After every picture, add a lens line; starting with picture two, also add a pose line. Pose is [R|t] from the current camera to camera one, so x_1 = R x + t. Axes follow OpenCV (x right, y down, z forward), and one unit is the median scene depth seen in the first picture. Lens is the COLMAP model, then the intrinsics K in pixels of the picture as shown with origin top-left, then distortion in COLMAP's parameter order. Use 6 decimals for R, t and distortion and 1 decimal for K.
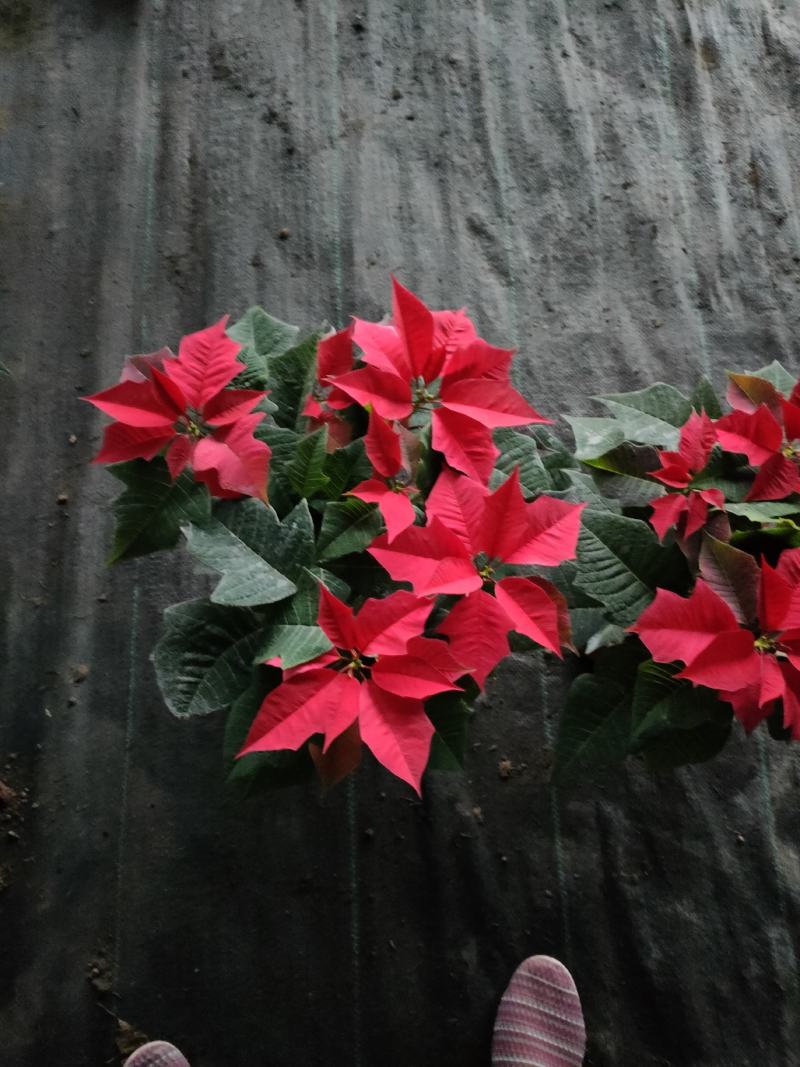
lens RADIAL K [[839.3, 0, 400.0], [0, 839.3, 533.5], [0, 0, 1]] dist [0.066294, -0.087534]
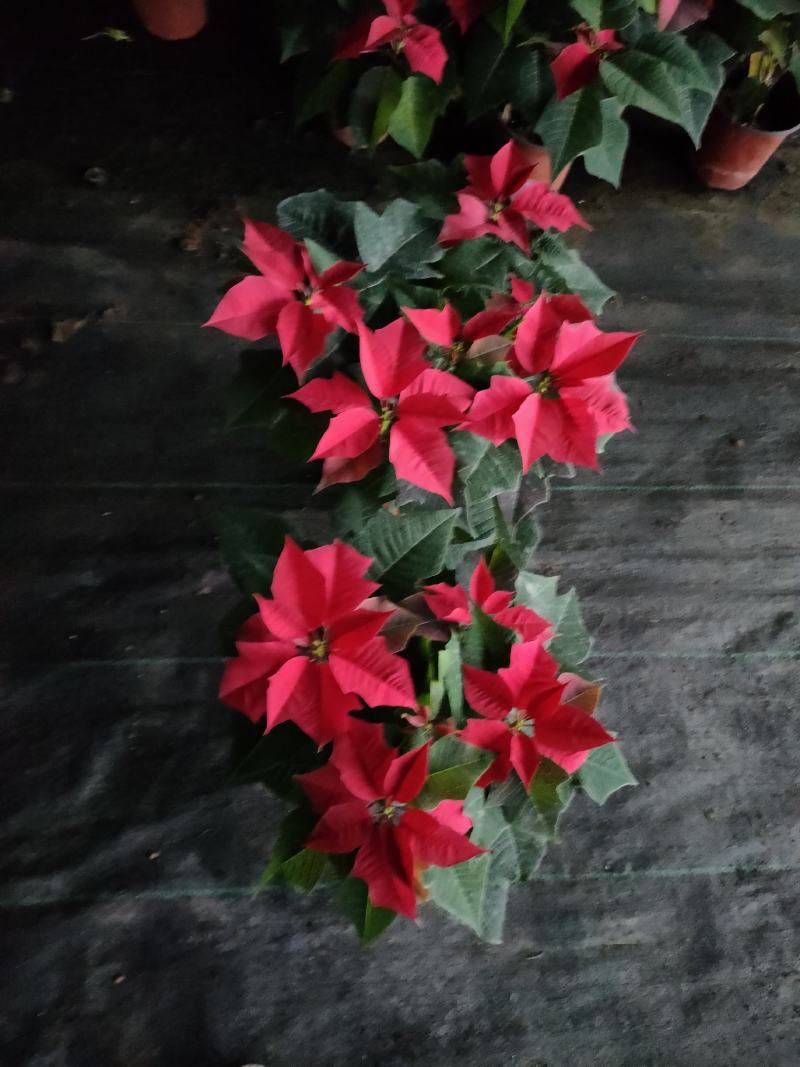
lens RADIAL K [[839.3, 0, 400.0], [0, 839.3, 533.5], [0, 0, 1]] dist [0.066294, -0.087534]
pose [[0.001351, 0.898878, -0.438196, 0.448100], [-0.987551, 0.070124, 0.140801, -0.073967], [0.157291, 0.432551, 0.887783, 0.020939]]
